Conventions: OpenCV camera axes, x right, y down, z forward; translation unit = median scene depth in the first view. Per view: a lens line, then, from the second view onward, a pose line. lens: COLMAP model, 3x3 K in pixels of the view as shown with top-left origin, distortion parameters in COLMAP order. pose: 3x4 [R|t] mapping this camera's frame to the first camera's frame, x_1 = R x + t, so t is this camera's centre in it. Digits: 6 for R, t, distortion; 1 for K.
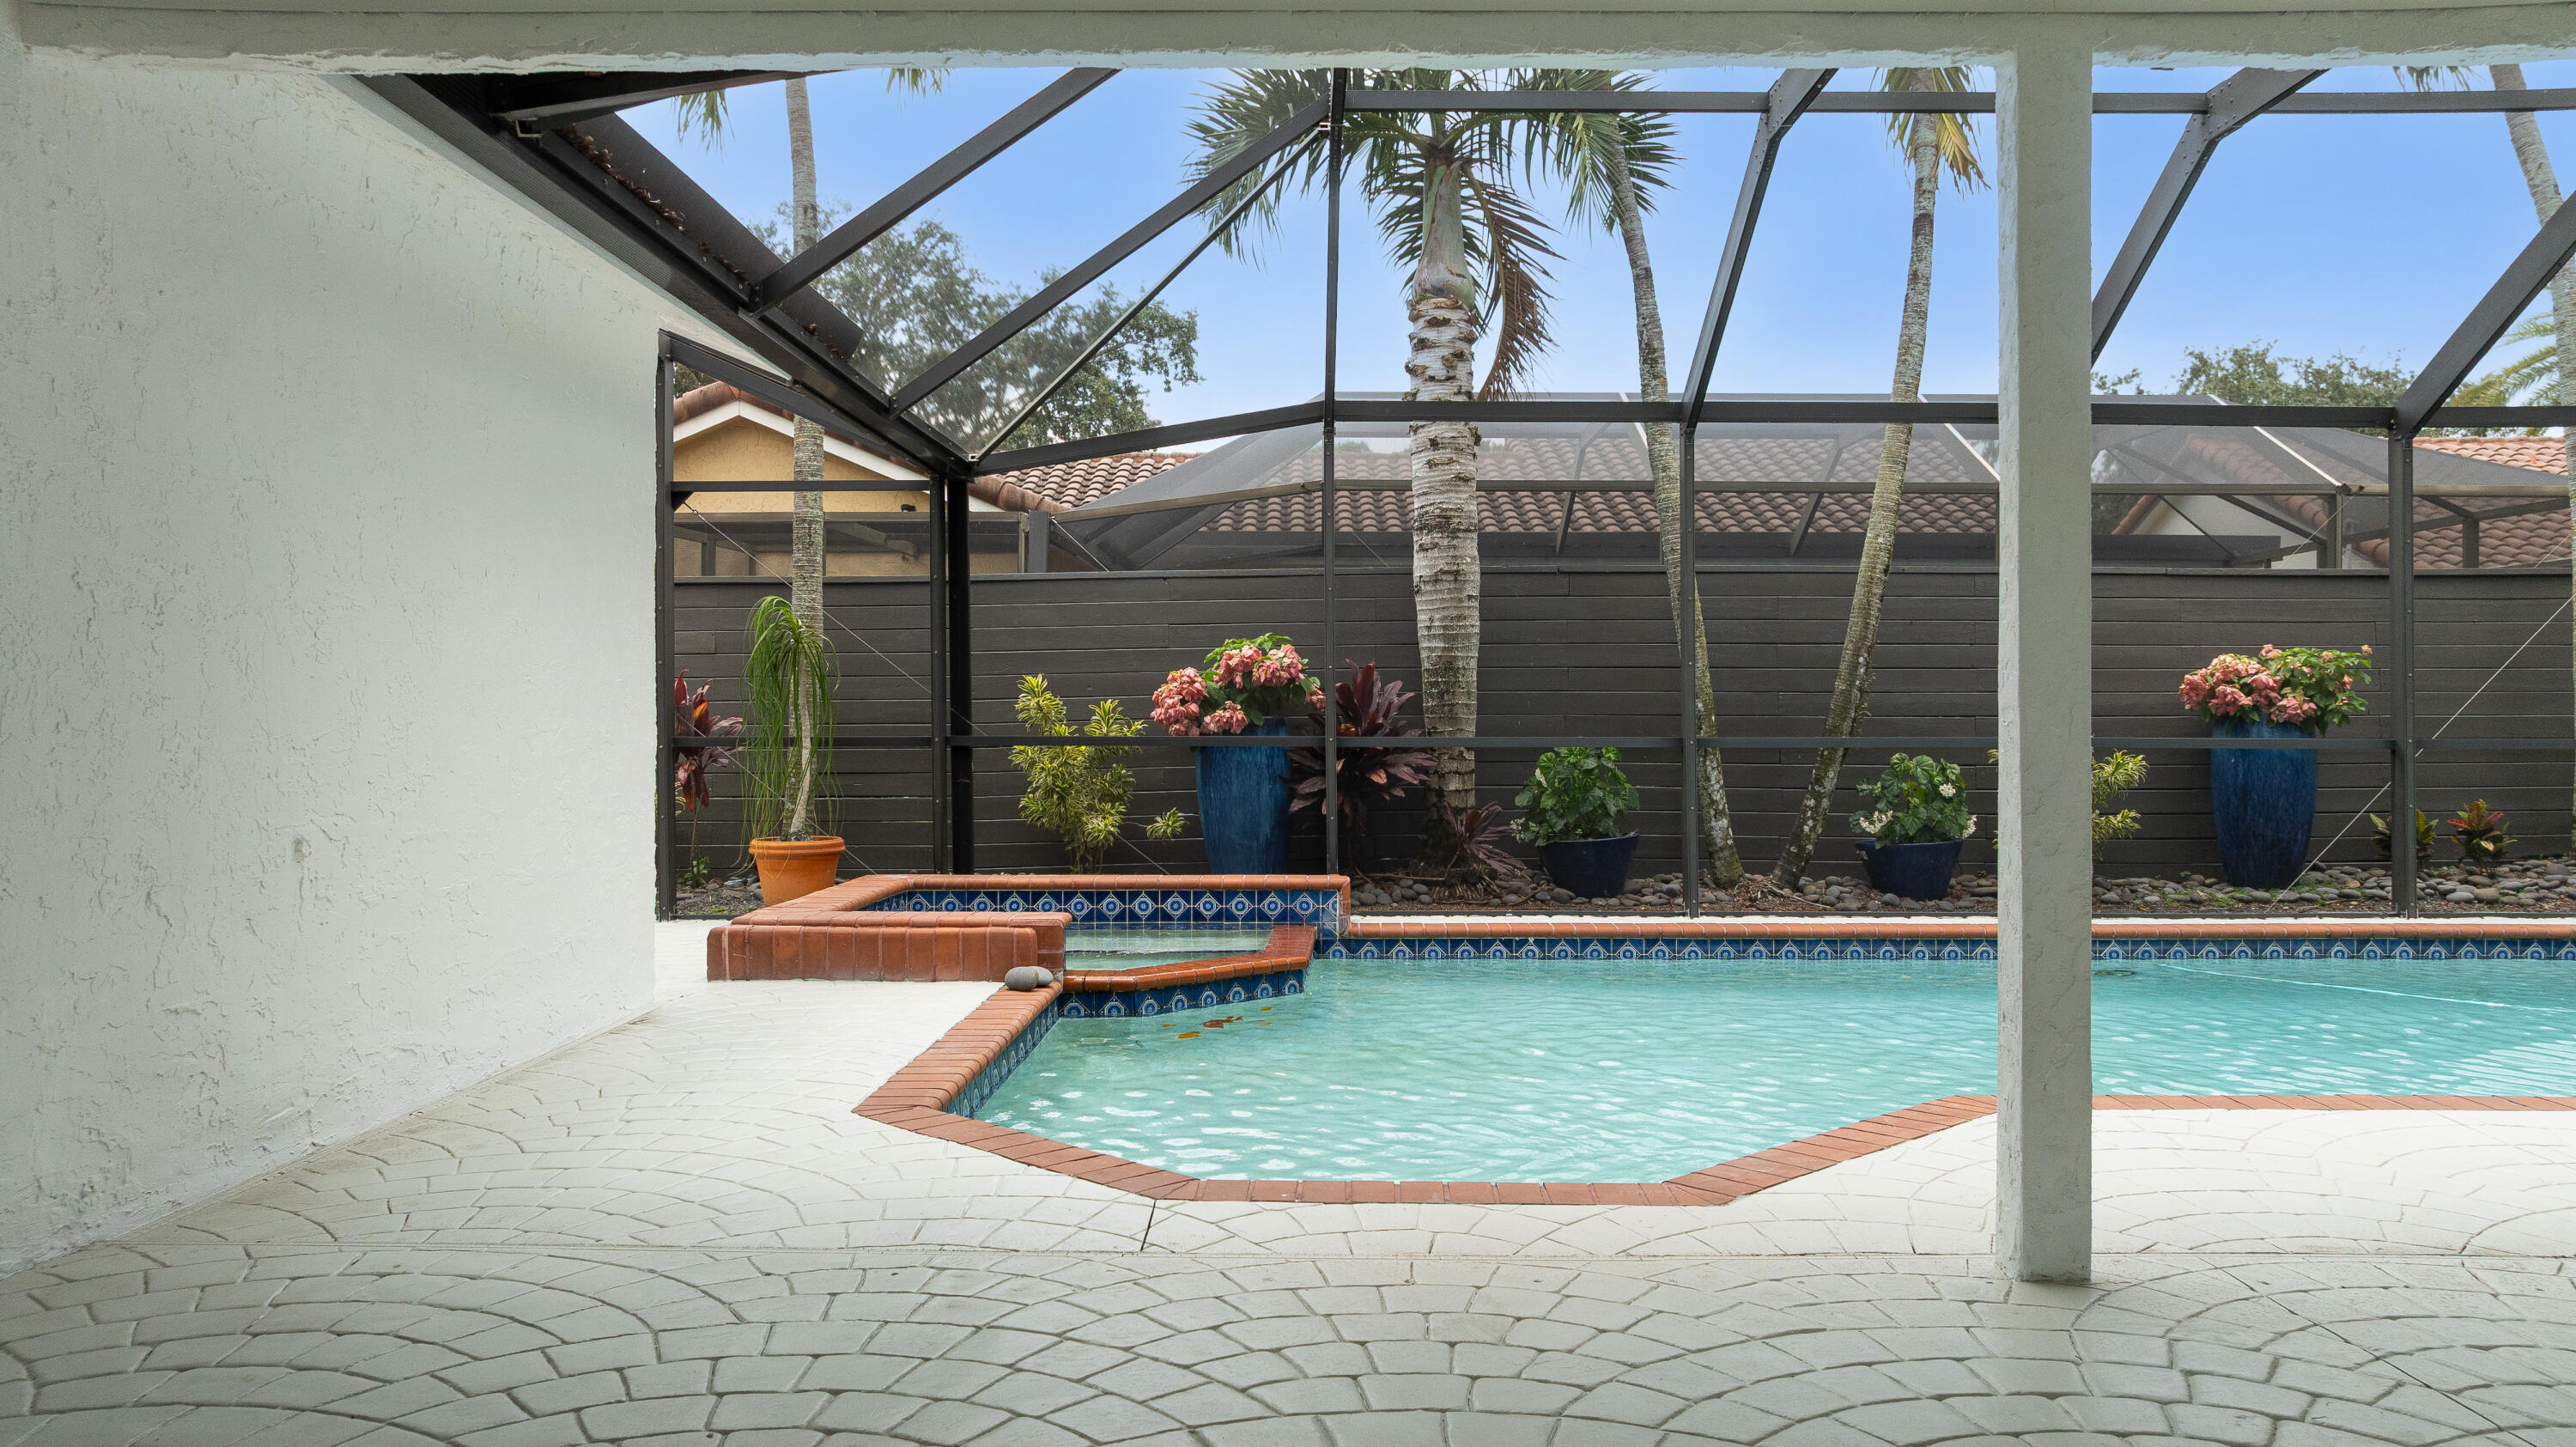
lens RADIAL K [[1810.3, 0, 1288.0], [0, 1810.3, 723.5], [0, 0, 1]] dist [-0.022219, -0.001421]
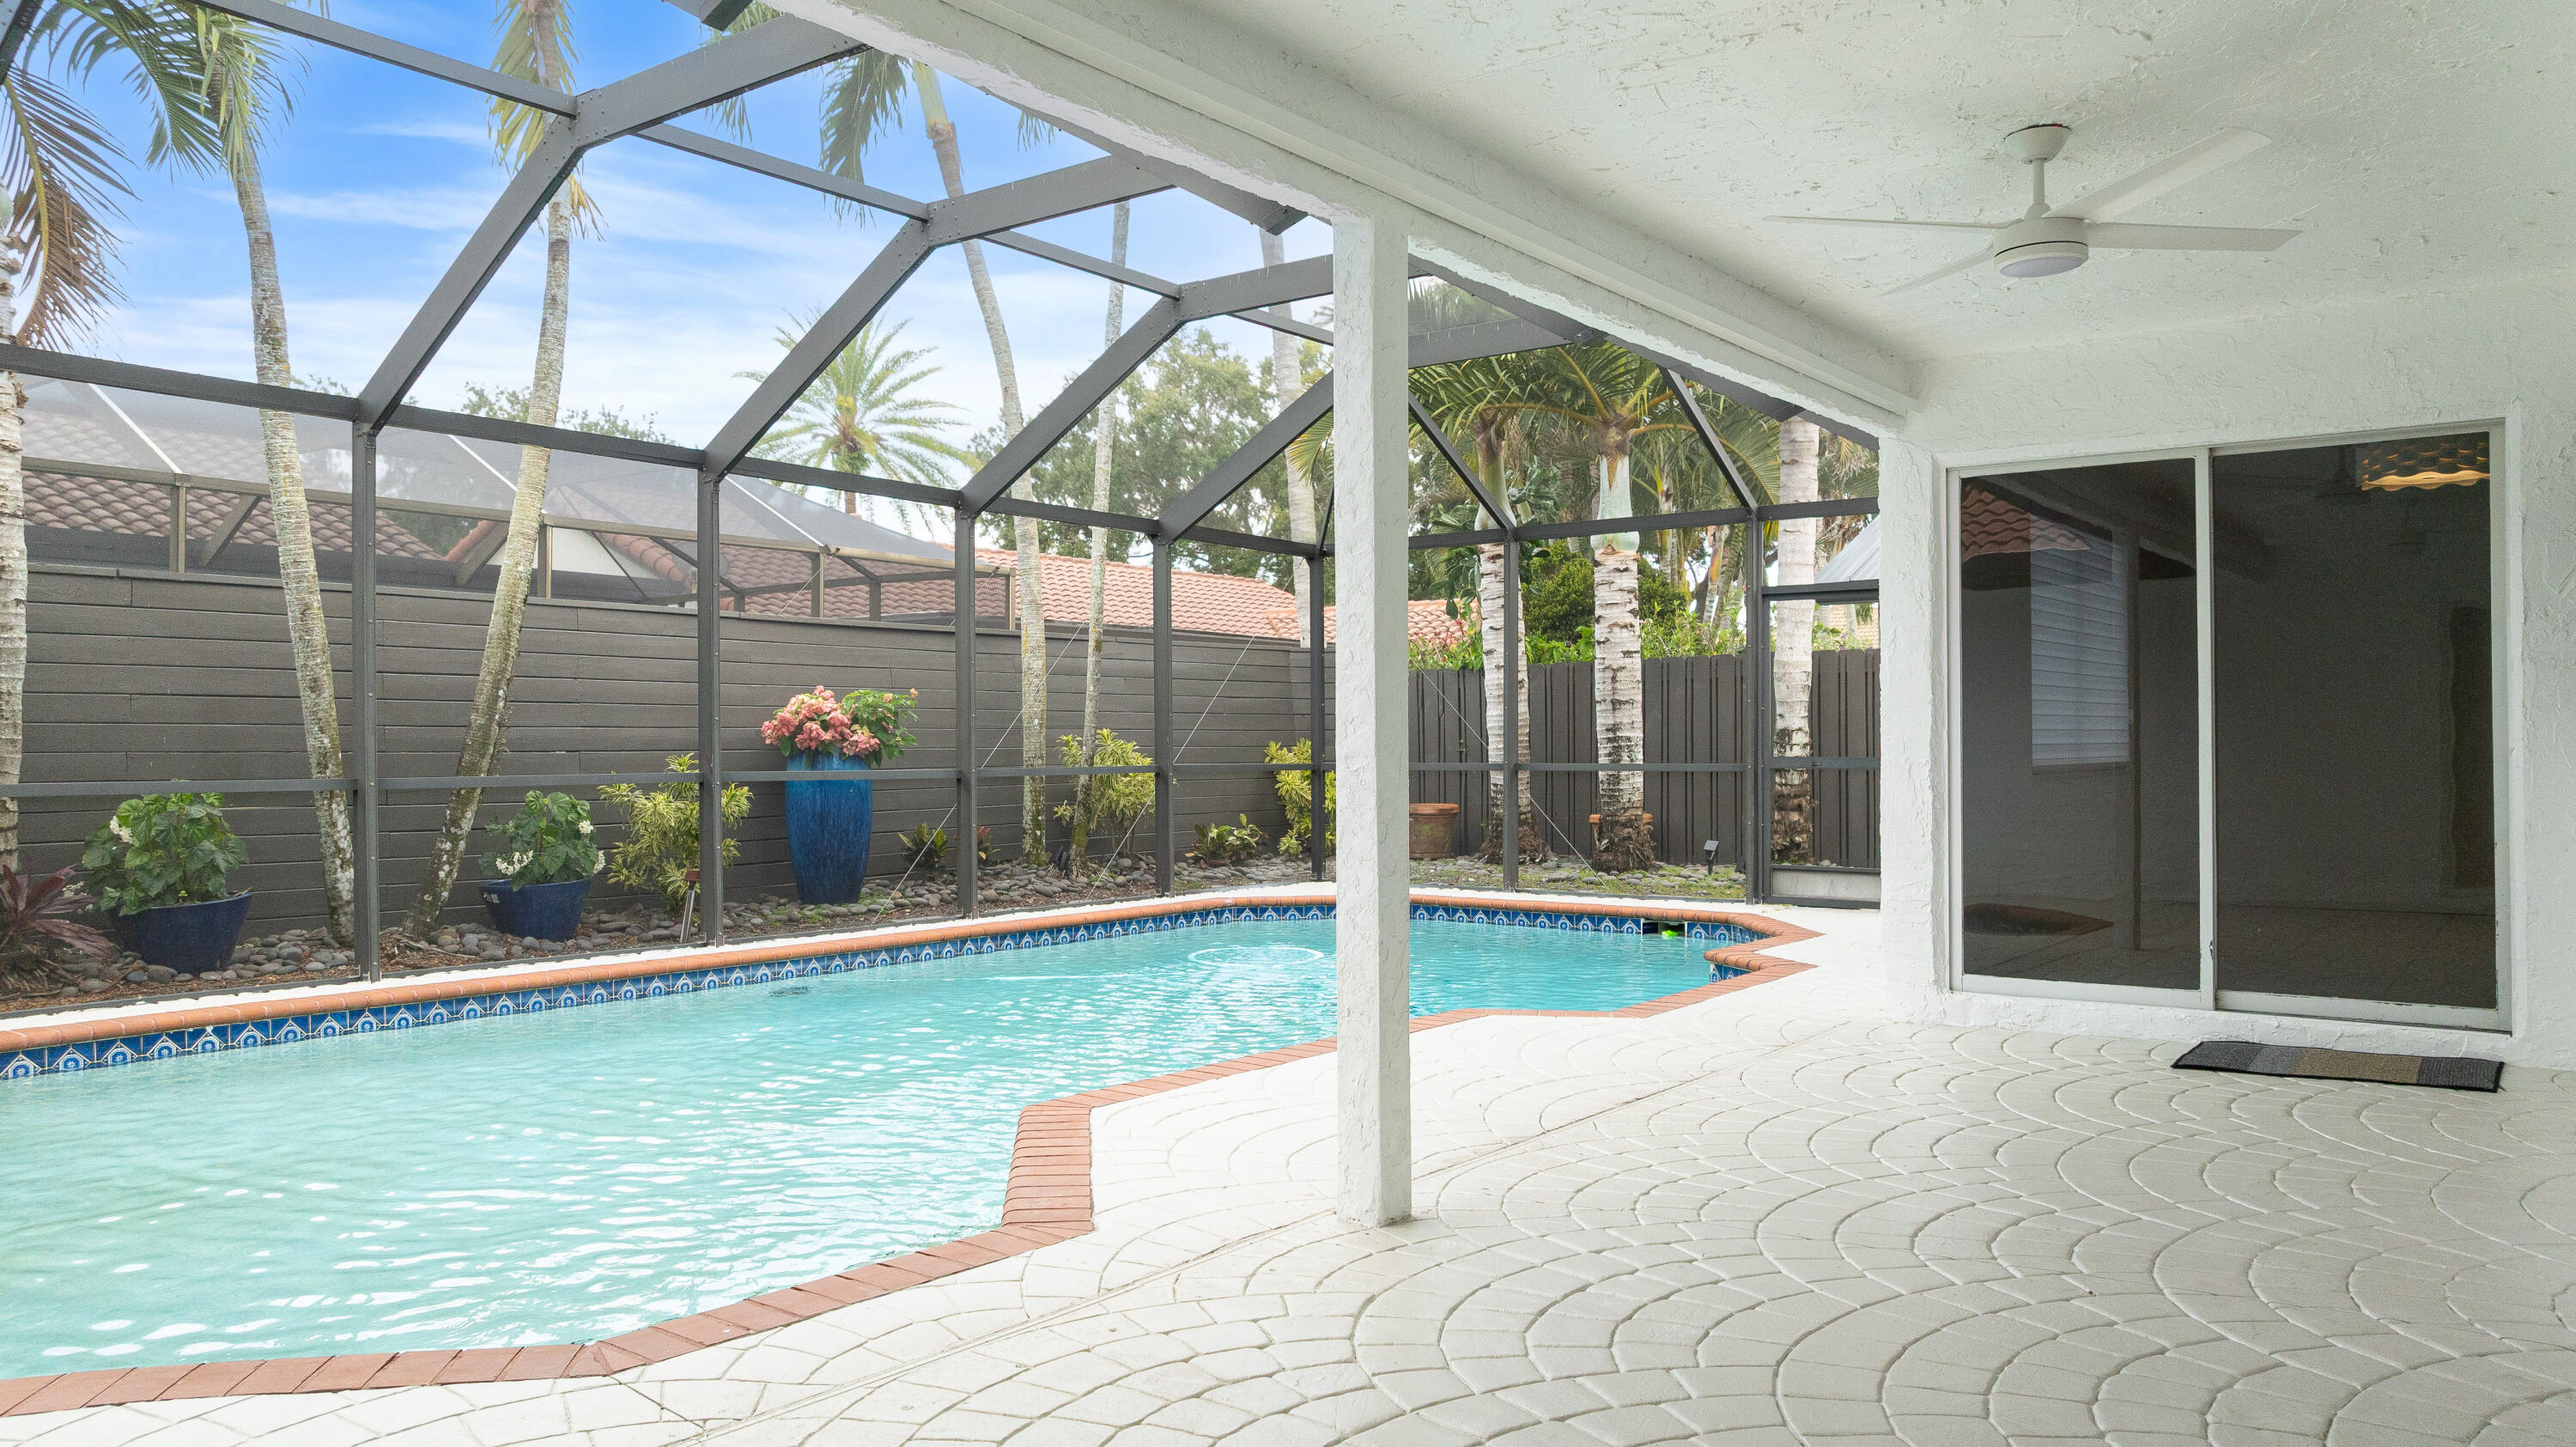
lens RADIAL K [[1817.7, 0, 1288.0], [0, 1817.7, 723.5], [0, 0, 1]] dist [-0.063153, 0.064882]
pose [[0.590818, 0.006005, 0.806782, -0.200833], [0.006996, 0.999897, -0.012566, -0.004363], [-0.806774, 0.013069, 0.590715, 0.108068]]
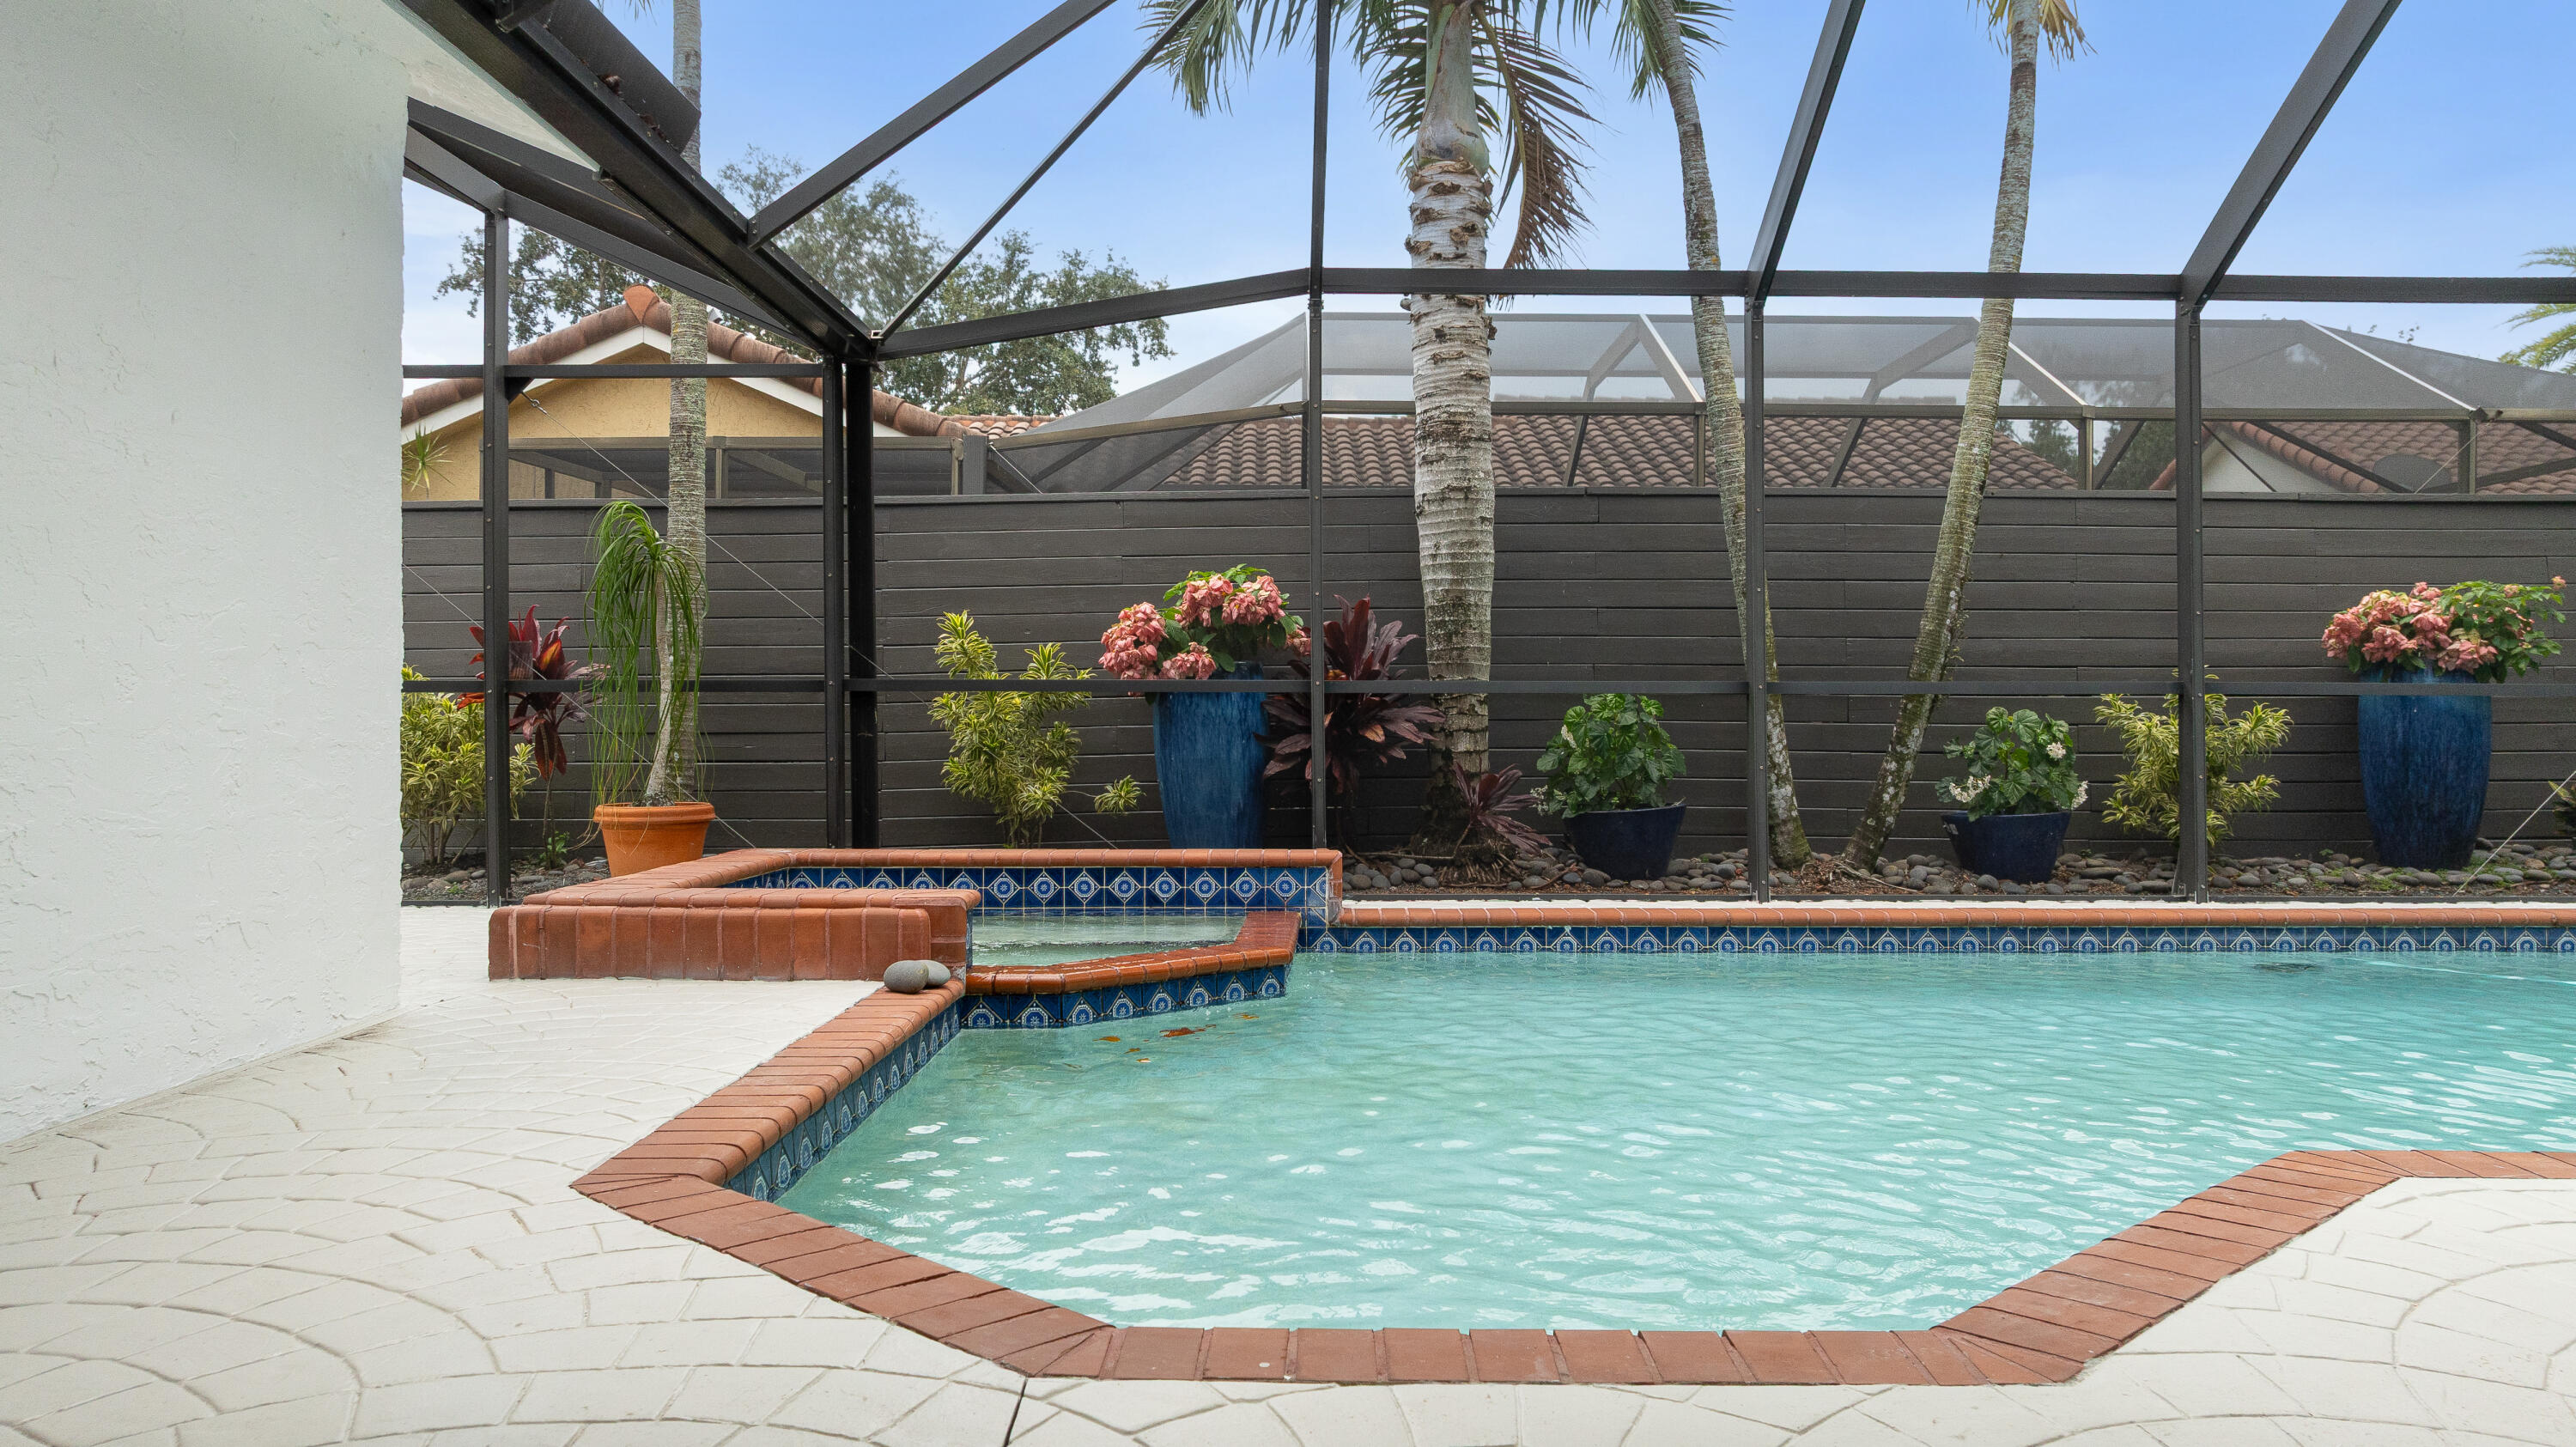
lens RADIAL K [[1810.3, 0, 1288.0], [0, 1810.3, 723.5], [0, 0, 1]] dist [-0.022219, -0.001421]
pose [[0.999897, 0.000607, 0.014337, -0.001143], [-0.000587, 0.999999, -0.001411, 0.025666], [-0.014338, 0.001402, 0.999896, 0.171831]]
